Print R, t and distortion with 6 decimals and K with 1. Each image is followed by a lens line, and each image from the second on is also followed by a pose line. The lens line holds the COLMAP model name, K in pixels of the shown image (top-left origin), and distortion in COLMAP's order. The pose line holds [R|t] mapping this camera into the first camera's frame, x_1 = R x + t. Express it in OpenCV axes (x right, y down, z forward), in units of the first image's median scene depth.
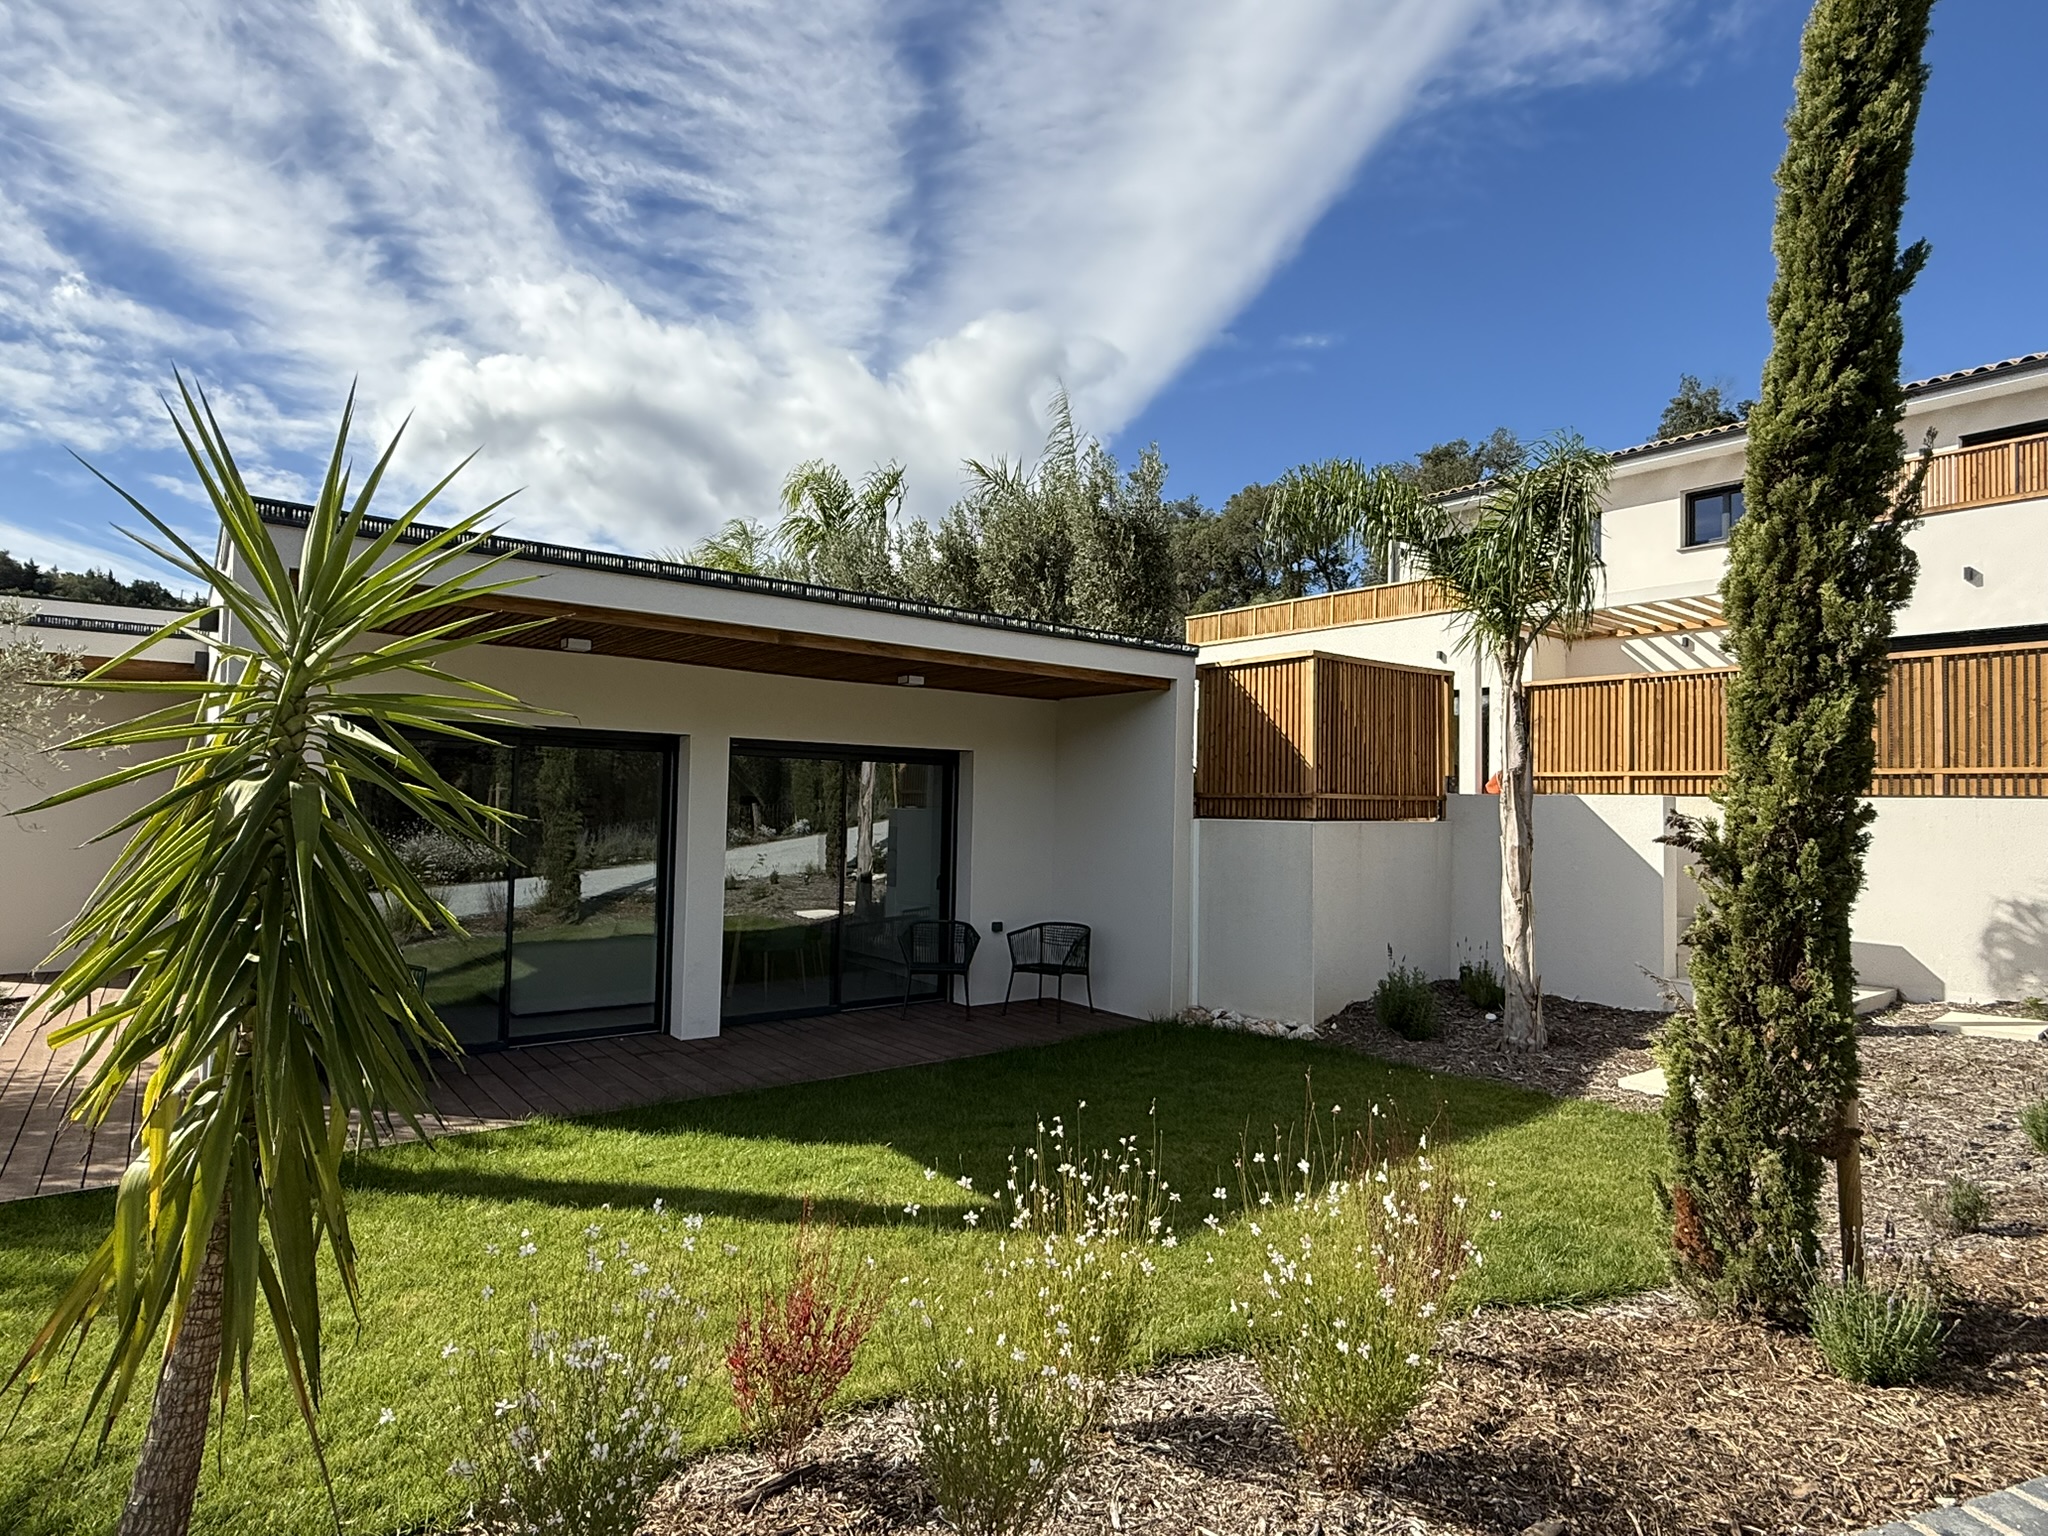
lens RADIAL K [[1058.2, 0, 1035.4], [0, 1058.2, 765.8], [0, 0, 1]] dist [-0.006690, 0.000408]
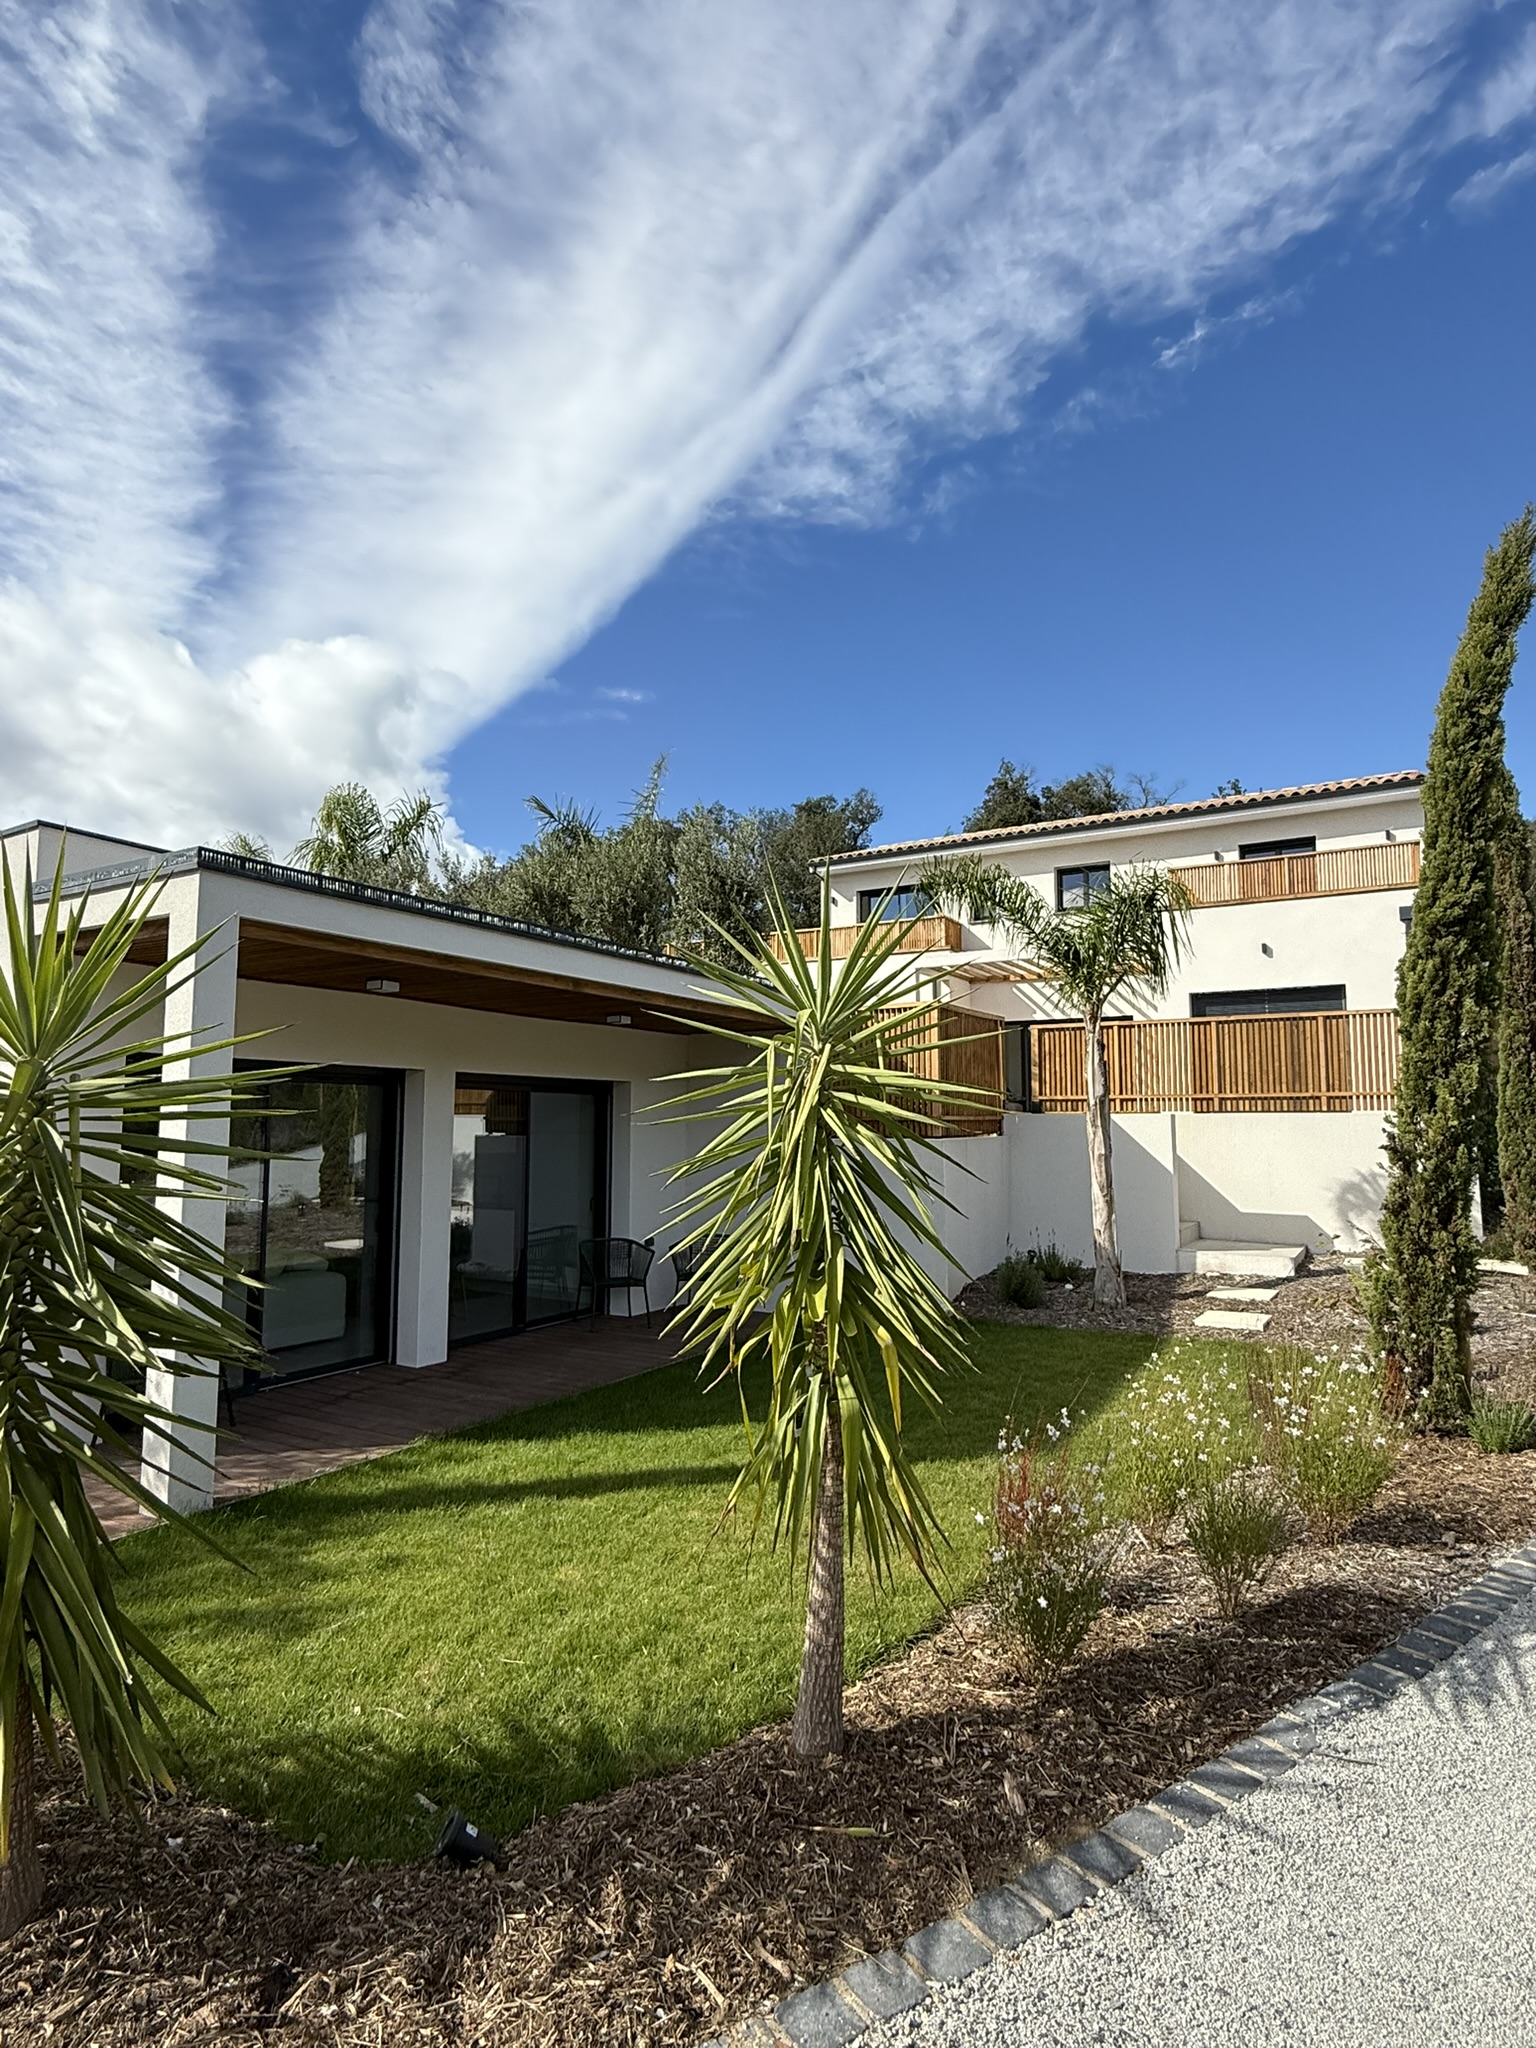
lens RADIAL K [[1058.2, 0, 751.3], [0, 1058.2, 1035.0], [0, 0, 1]] dist [-0.006690, 0.000408]
pose [[0.934274, 0.011058, 0.356384, -0.440806], [0.005181, 0.998992, -0.044580, -0.017560], [-0.356518, 0.043496, 0.933276, -0.097378]]
